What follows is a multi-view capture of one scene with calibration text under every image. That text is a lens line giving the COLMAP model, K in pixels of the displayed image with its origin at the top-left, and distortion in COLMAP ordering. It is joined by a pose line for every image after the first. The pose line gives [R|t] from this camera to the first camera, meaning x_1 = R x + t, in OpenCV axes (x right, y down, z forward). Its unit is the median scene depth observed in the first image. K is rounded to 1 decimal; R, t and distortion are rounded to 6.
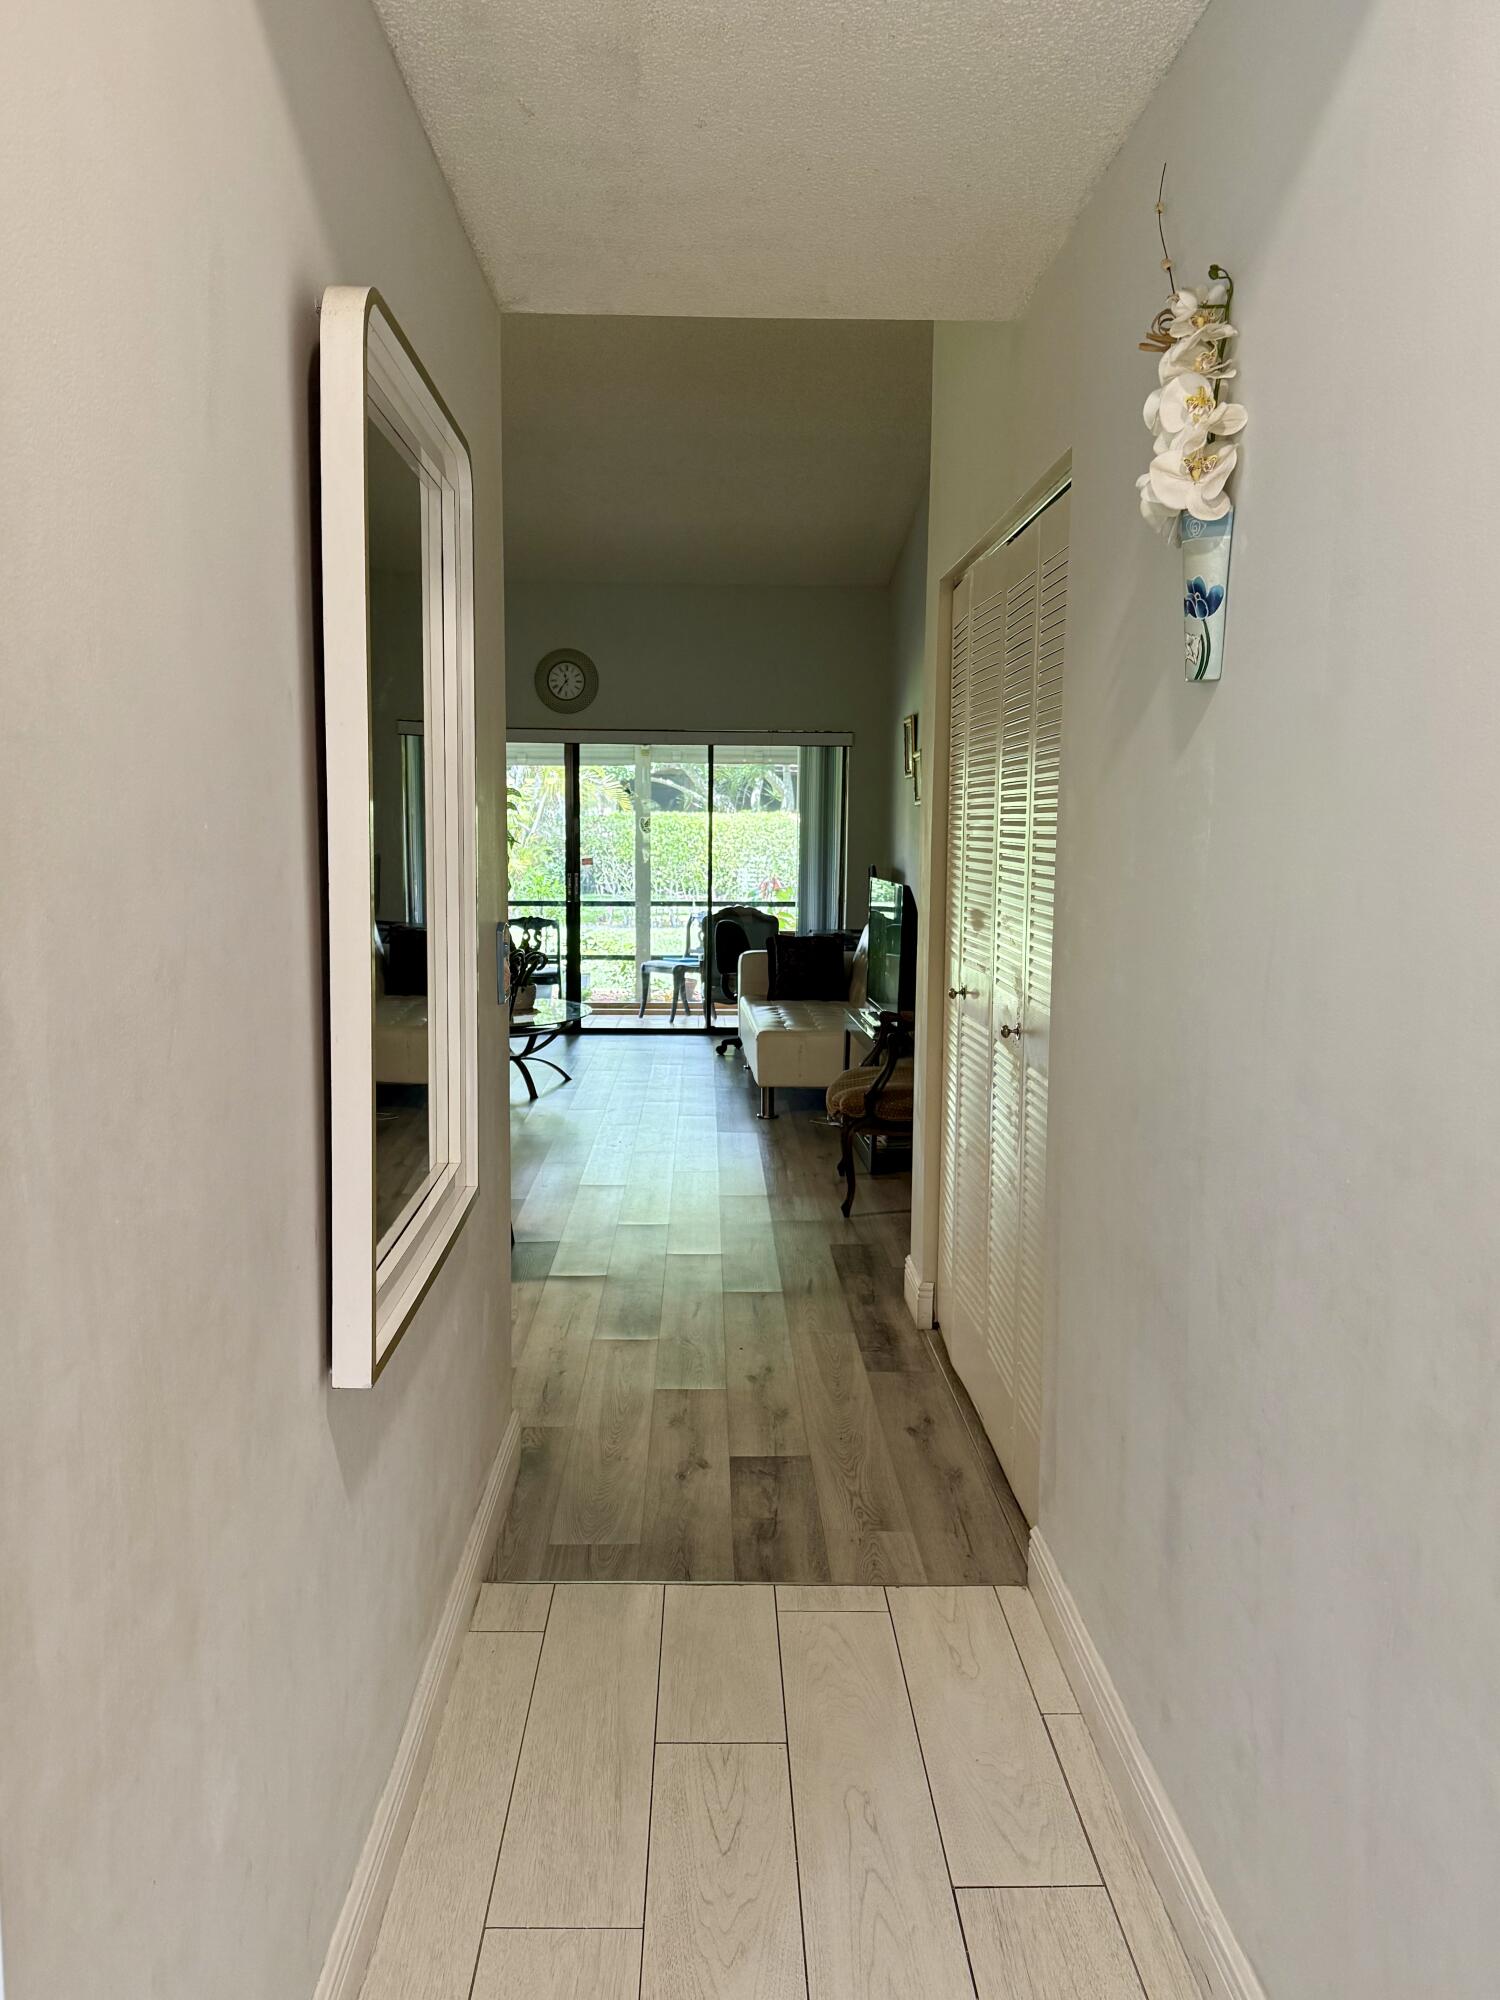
lens RADIAL K [[1572.0, 0, 749.1], [0, 1572.0, 1013.8], [0, 0, 1]] dist [0.015517, 0.000689]
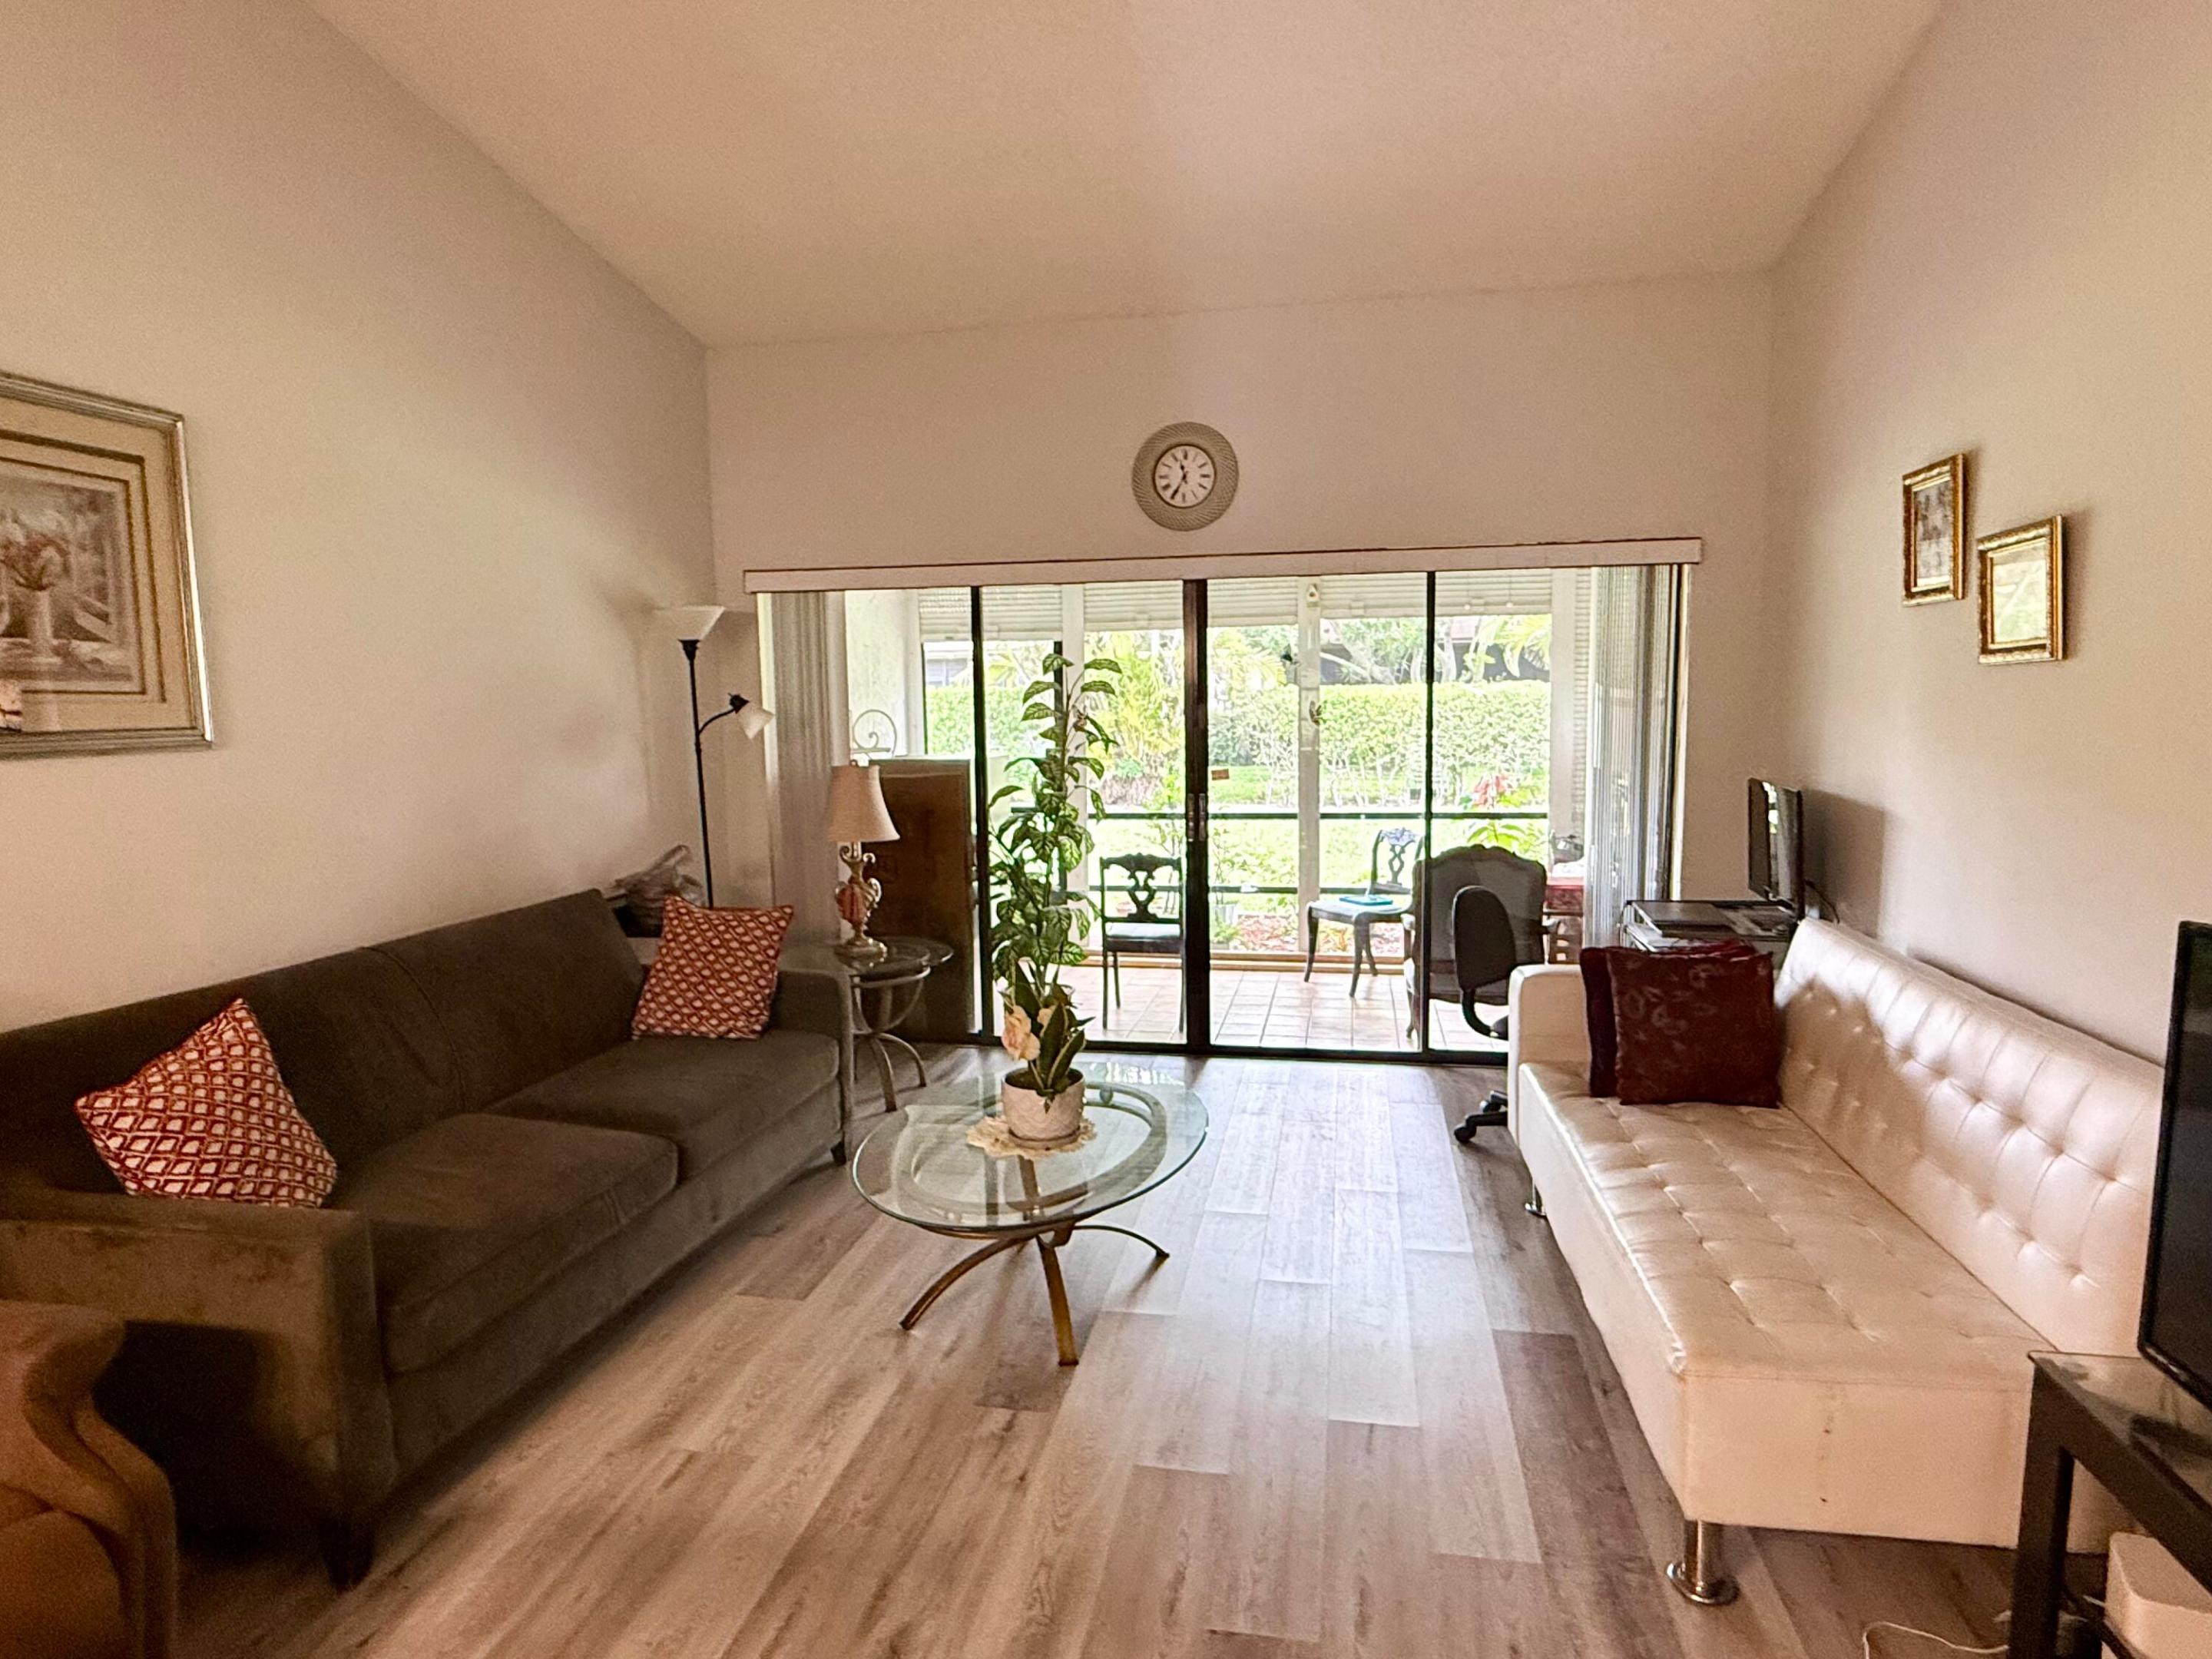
lens RADIAL K [[1267.3, 0, 1103.3], [0, 1267.3, 832.1], [0, 0, 1]] dist [-0.005039, 0.002842]
pose [[0.975553, -0.000377, -0.219765, -0.039317], [-0.002450, 0.999918, -0.012591, -0.067926], [0.219752, 0.012822, 0.975472, 0.509620]]
